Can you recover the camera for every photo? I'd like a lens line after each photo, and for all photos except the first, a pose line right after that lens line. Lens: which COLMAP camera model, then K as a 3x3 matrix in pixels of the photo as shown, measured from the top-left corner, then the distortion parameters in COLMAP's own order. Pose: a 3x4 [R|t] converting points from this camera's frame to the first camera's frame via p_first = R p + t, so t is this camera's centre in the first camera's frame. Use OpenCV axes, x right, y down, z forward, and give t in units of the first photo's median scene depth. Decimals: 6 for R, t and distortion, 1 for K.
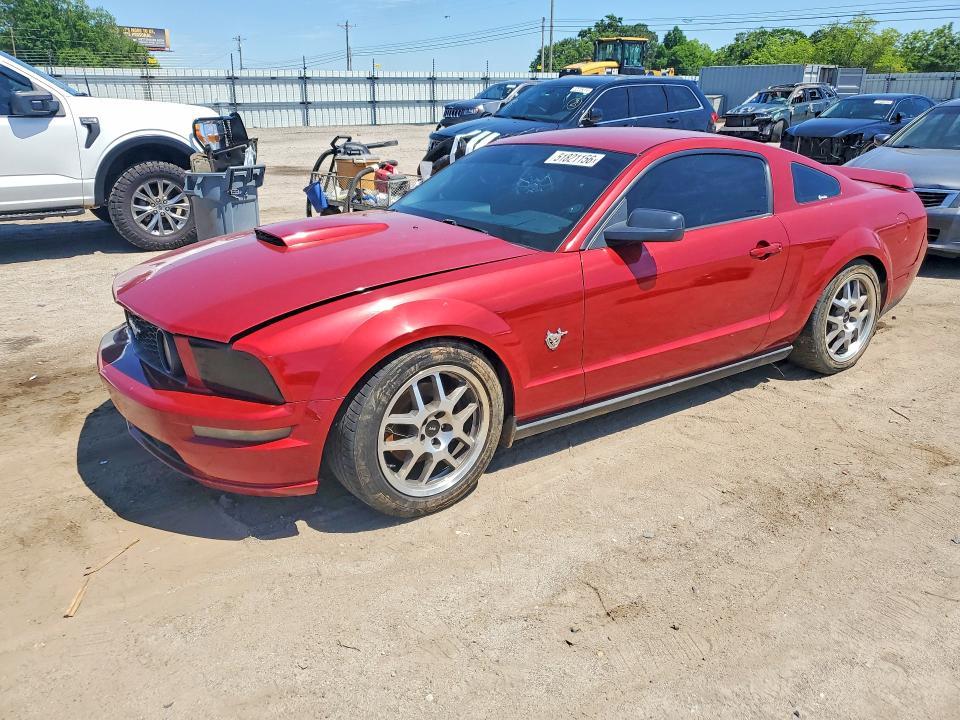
lens RADIAL K [[742.2, 0, 480.0], [0, 742.2, 360.0], [0, 0, 1]] dist [-0.052832, 0.009992]
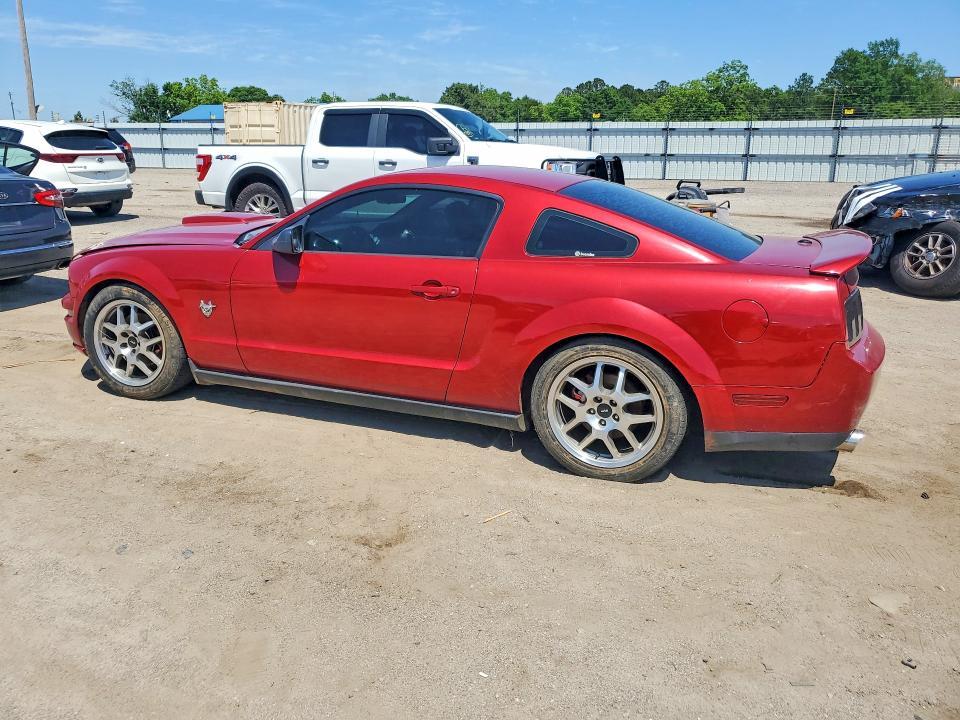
lens RADIAL K [[782.8, 0, 491.4], [0, 782.8, 356.6], [0, 0, 1]] dist [0.024863, 0.010682]
pose [[0.548481, 0.220222, -0.806642, 0.717189], [-0.297127, 0.953065, 0.058164, -0.083607], [0.781591, 0.207773, 0.588172, 0.268052]]
